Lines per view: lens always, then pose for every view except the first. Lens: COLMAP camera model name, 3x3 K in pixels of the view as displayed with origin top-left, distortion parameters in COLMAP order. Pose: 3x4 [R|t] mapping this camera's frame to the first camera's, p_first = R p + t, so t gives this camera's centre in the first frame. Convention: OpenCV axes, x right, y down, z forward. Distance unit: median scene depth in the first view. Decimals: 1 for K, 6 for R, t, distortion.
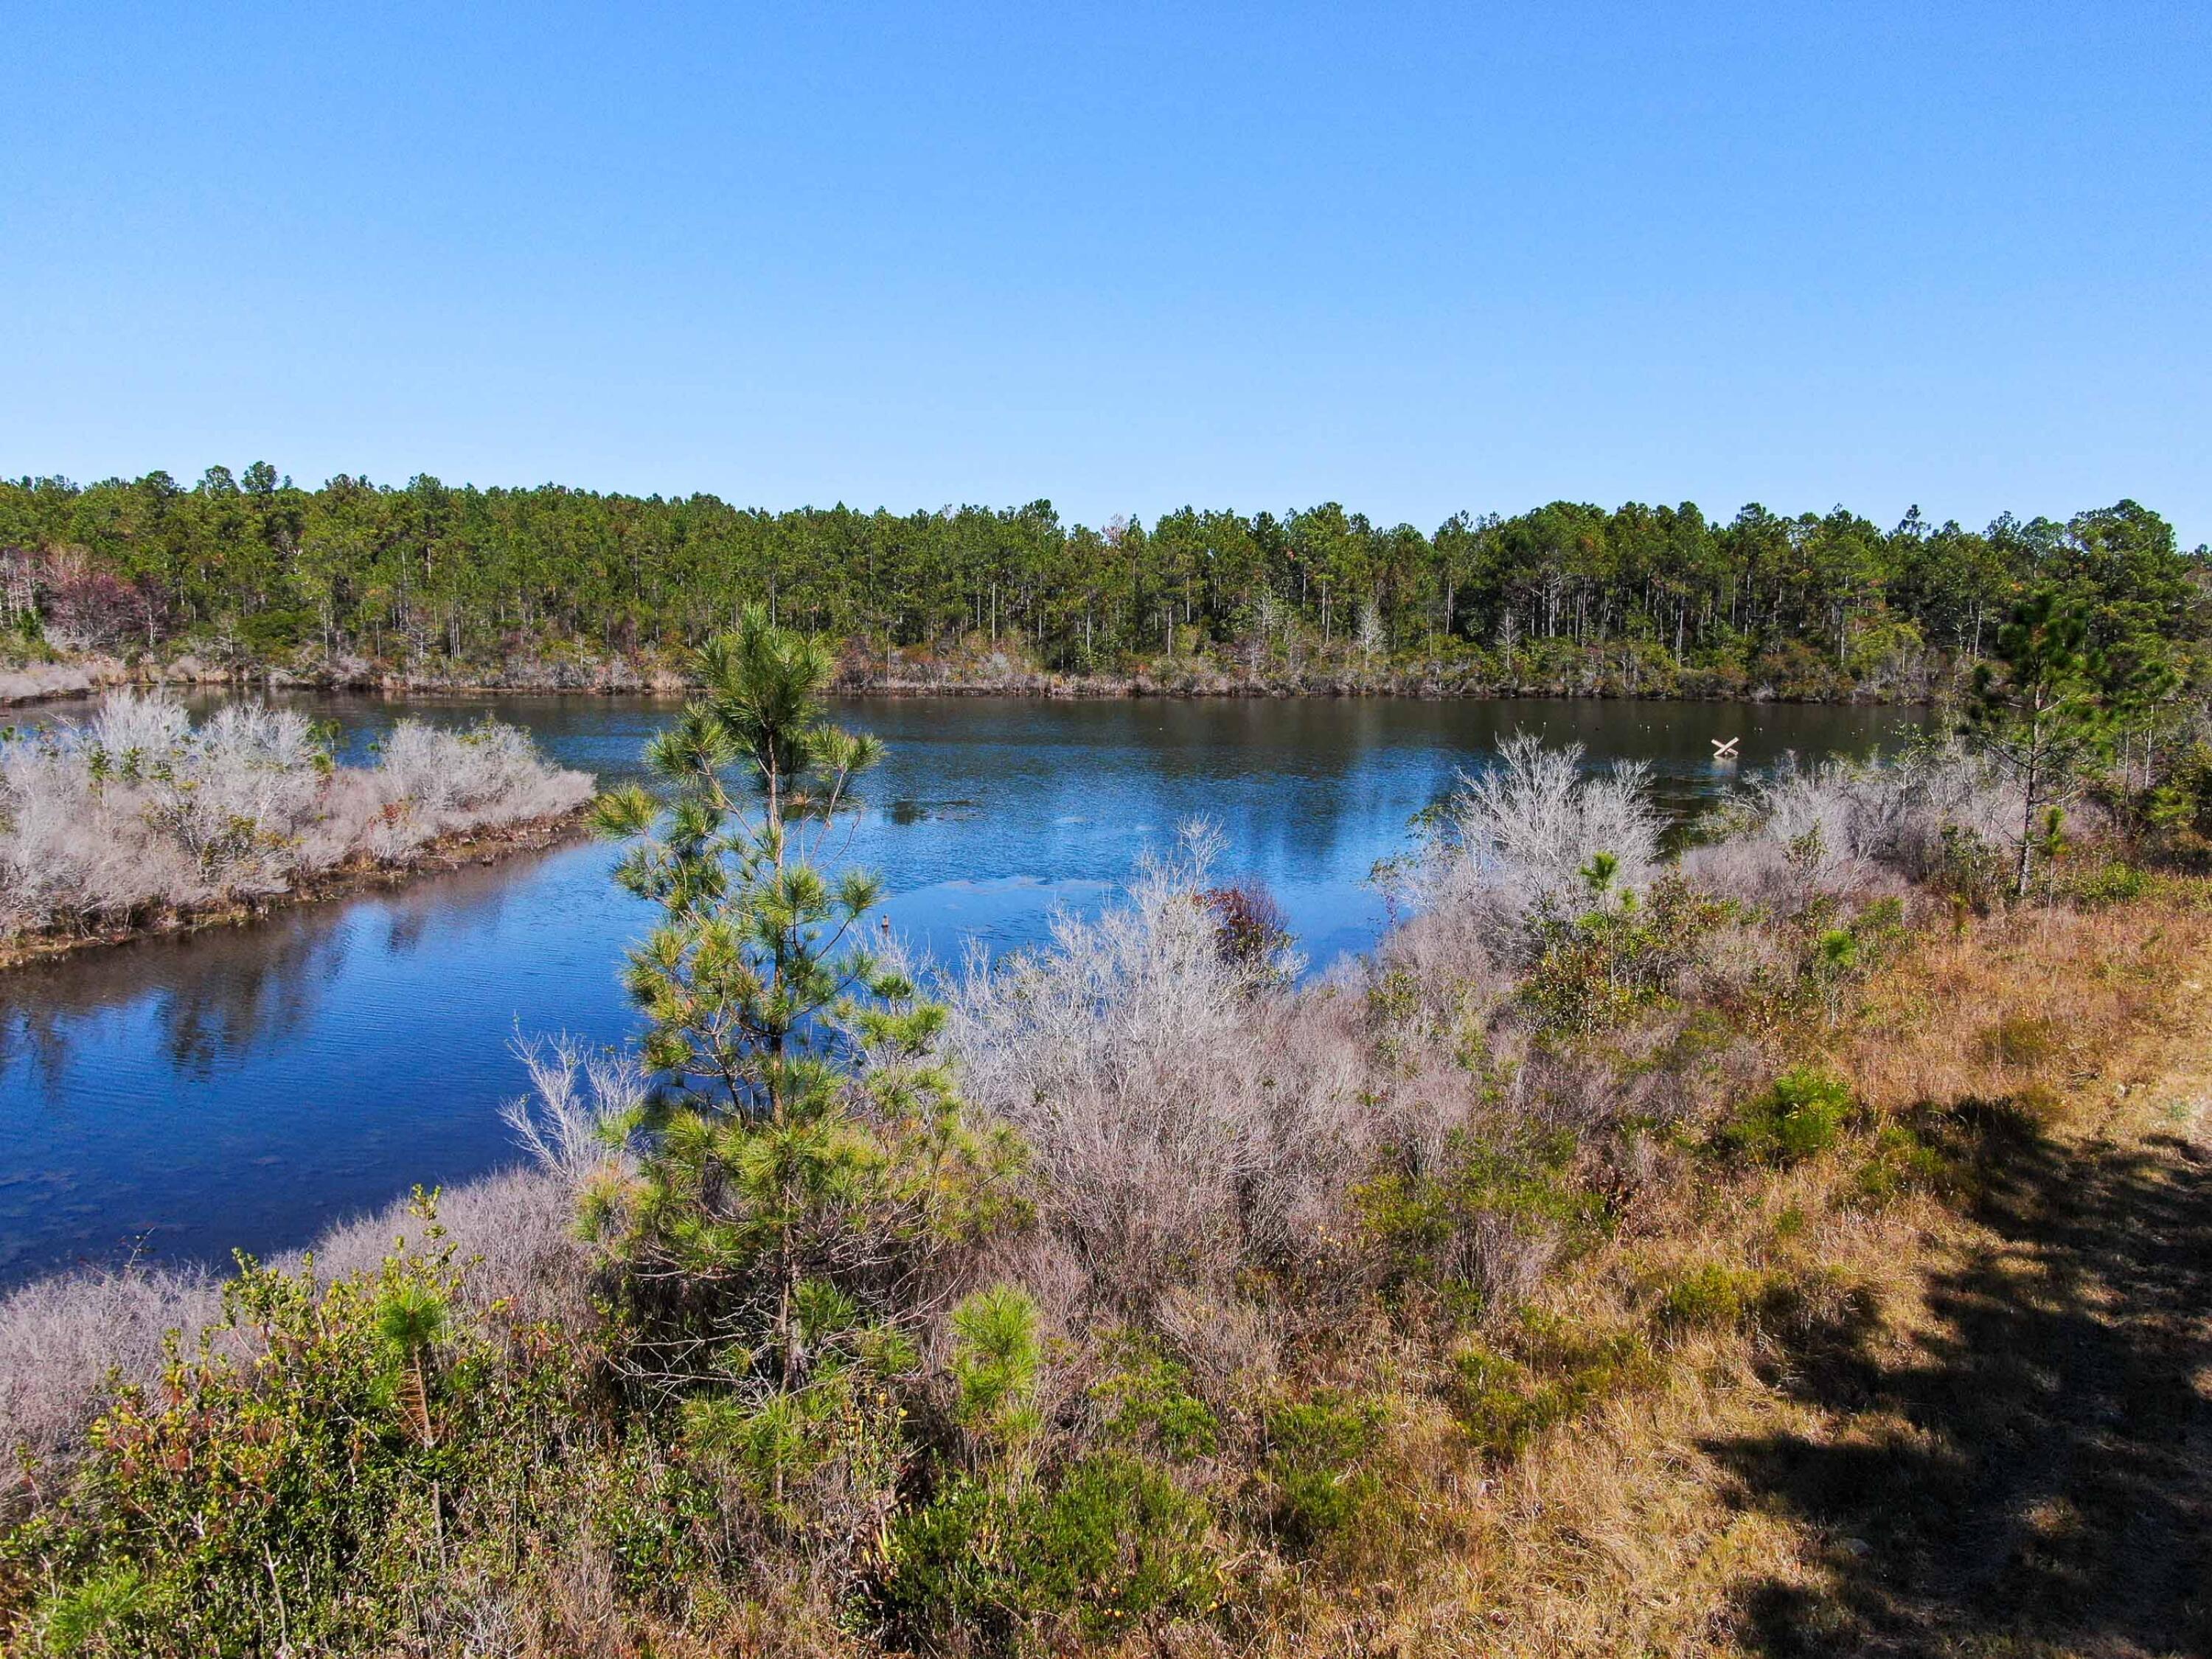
lens RADIAL K [[1596.1, 0, 1108.8], [0, 1596.1, 833.6], [0, 0, 1]] dist [-0.014934, 0.003224]
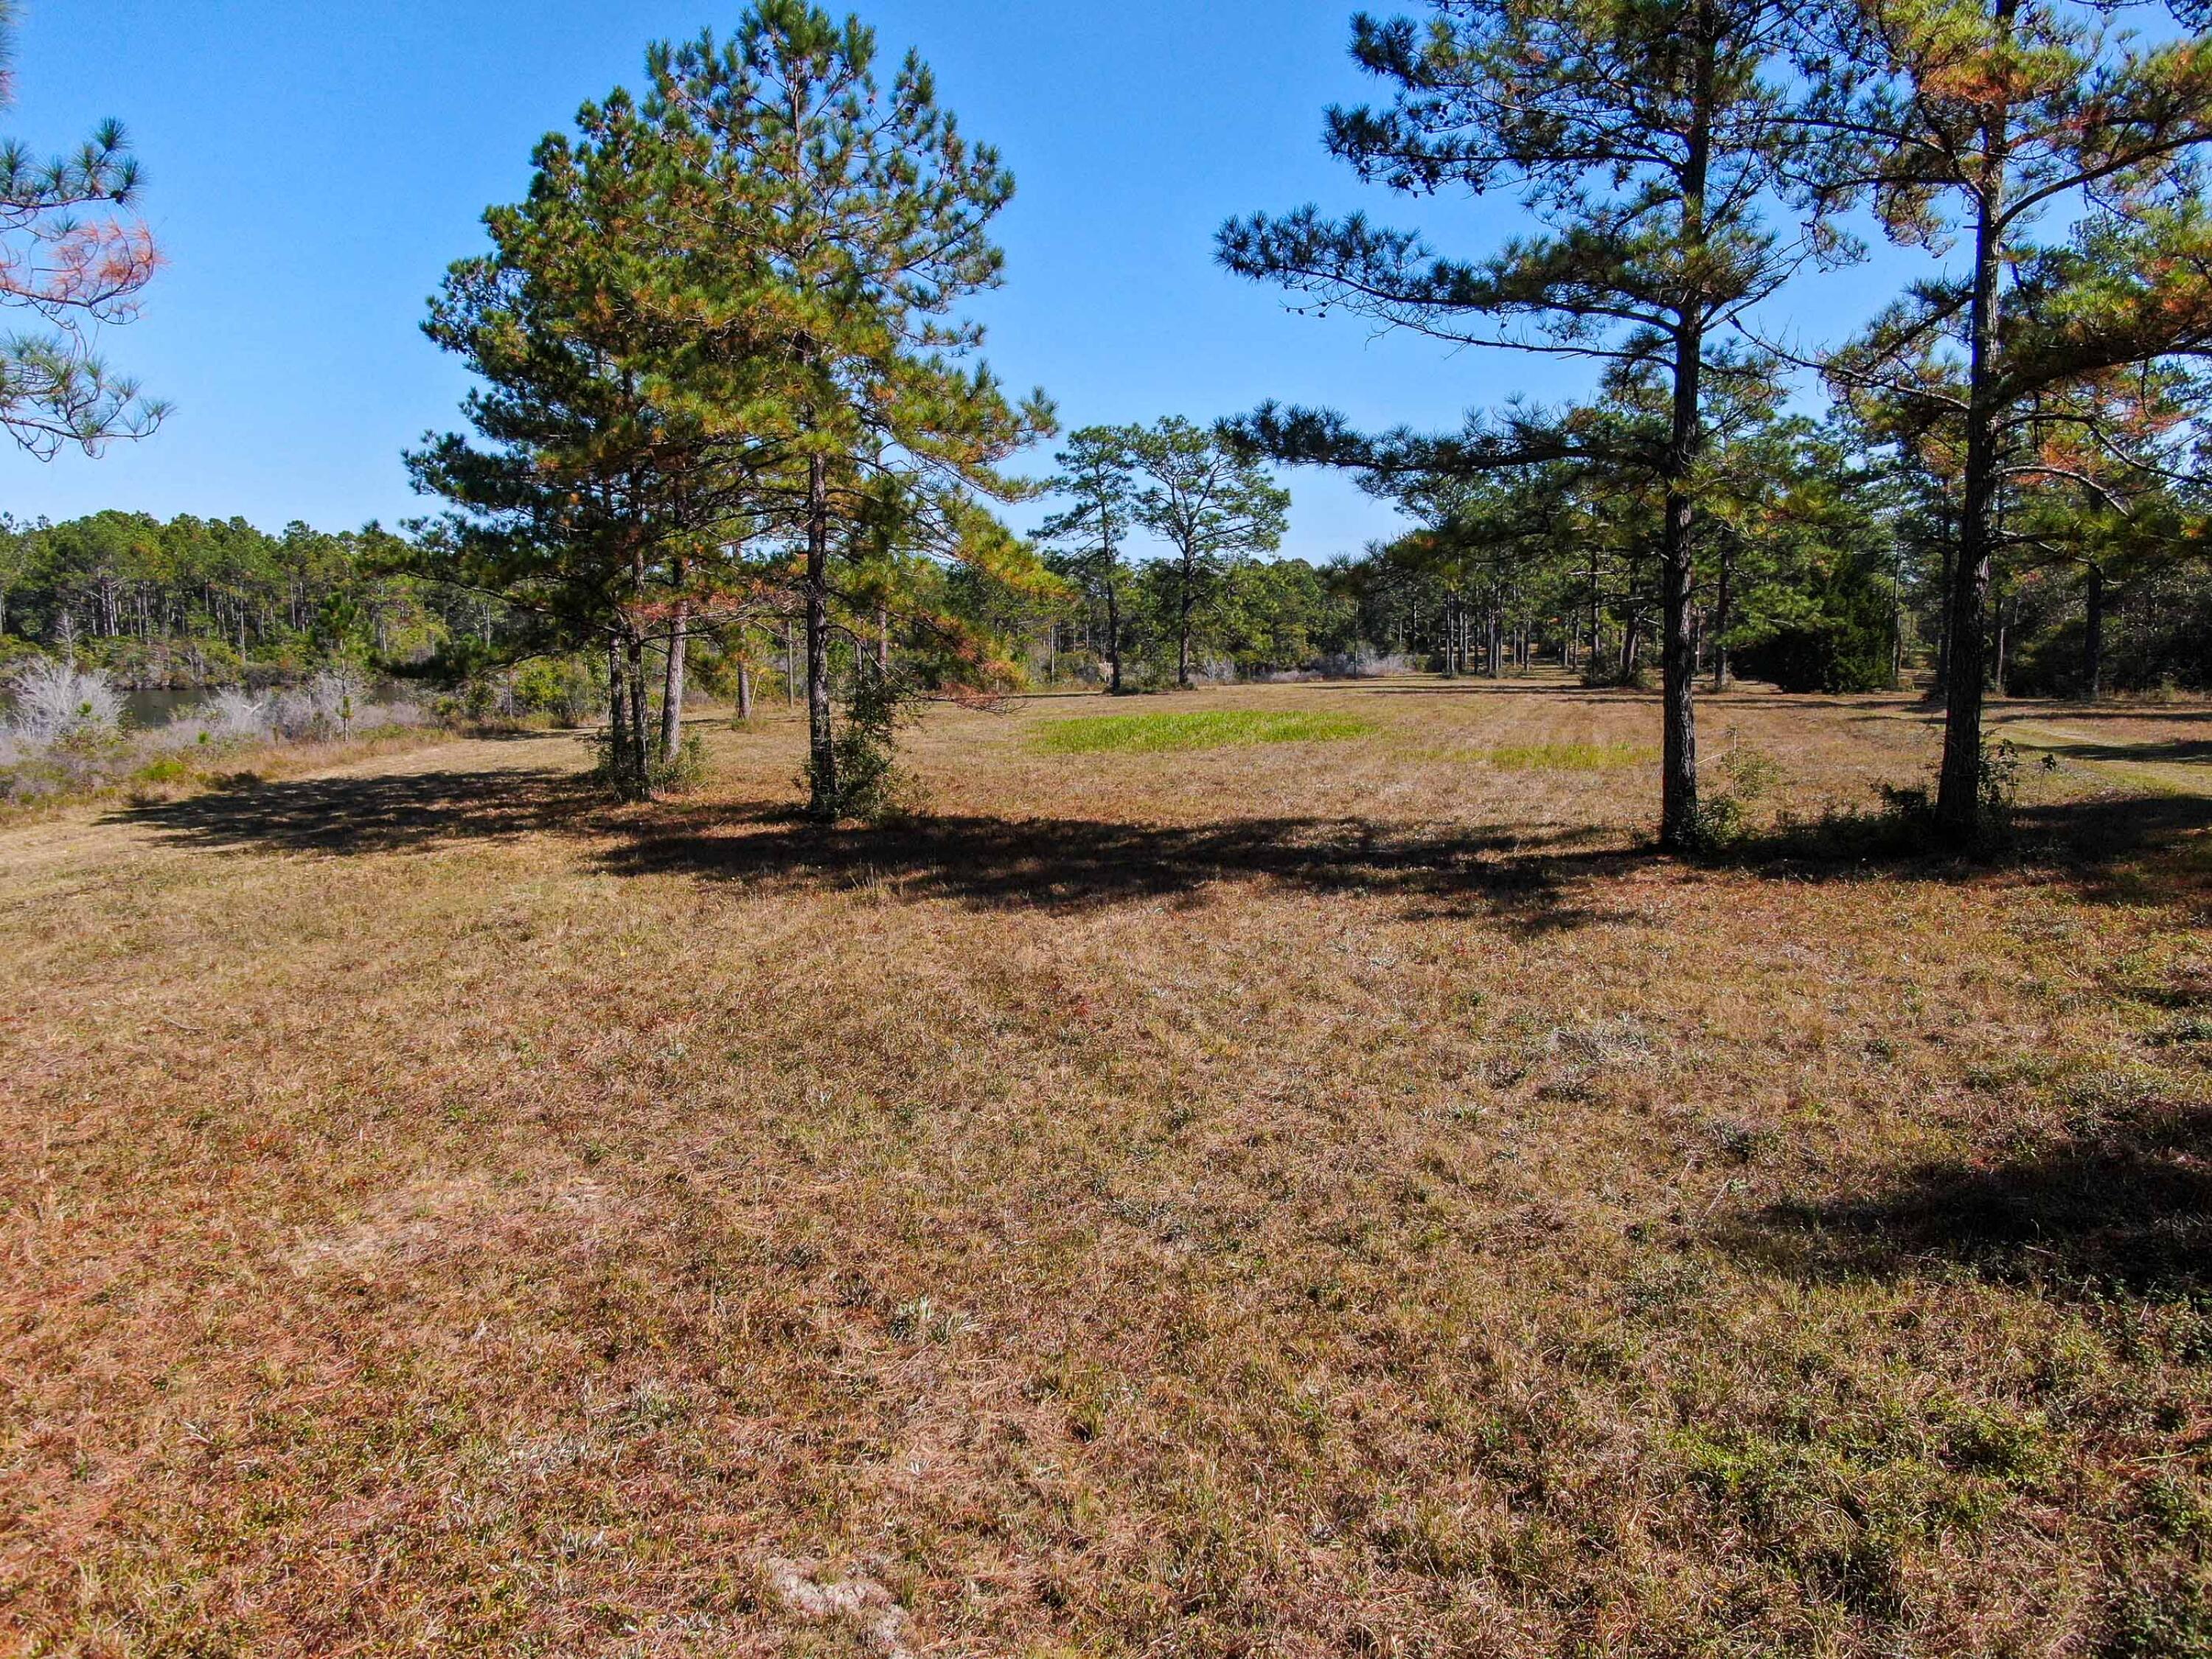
lens RADIAL K [[1596.1, 0, 1108.8], [0, 1596.1, 833.6], [0, 0, 1]] dist [-0.014934, 0.003224]
pose [[0.686994, -0.092794, 0.720714, -0.047419], [0.095821, 0.994720, 0.036735, 0.034859], [-0.720318, 0.043823, 0.692258, -0.224349]]
